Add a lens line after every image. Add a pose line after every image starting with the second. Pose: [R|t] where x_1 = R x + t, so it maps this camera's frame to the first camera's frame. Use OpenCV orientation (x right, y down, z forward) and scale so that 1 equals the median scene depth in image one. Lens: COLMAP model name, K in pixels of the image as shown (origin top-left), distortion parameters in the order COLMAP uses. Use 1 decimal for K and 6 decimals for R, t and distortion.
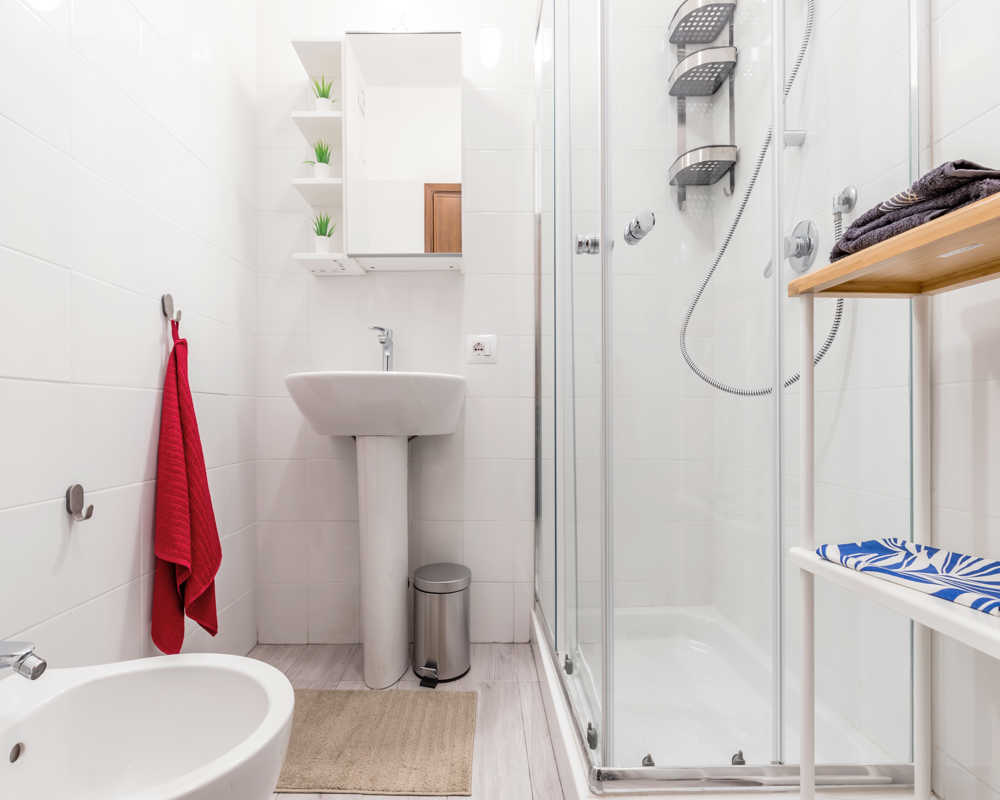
lens RADIAL K [[455.8, 0, 496.9], [0, 455.8, 397.0], [0, 0, 1]] dist [-0.000875, 0.000572]
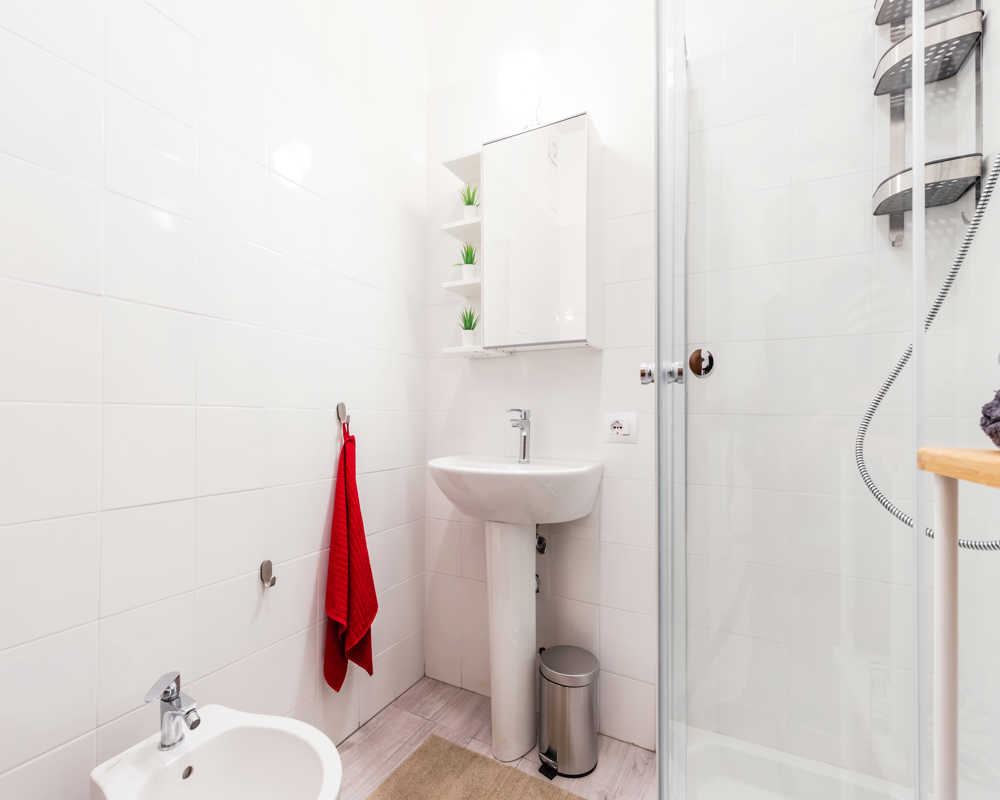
lens RADIAL K [[455.8, 0, 501.7], [0, 455.8, 403.4], [0, 0, 1]] dist [-0.000875, 0.000572]
pose [[0.882438, 0.003909, -0.470413, 0.225268], [-0.006594, 0.999970, -0.004060, -0.175473], [0.470383, 0.006684, 0.882437, 0.058967]]
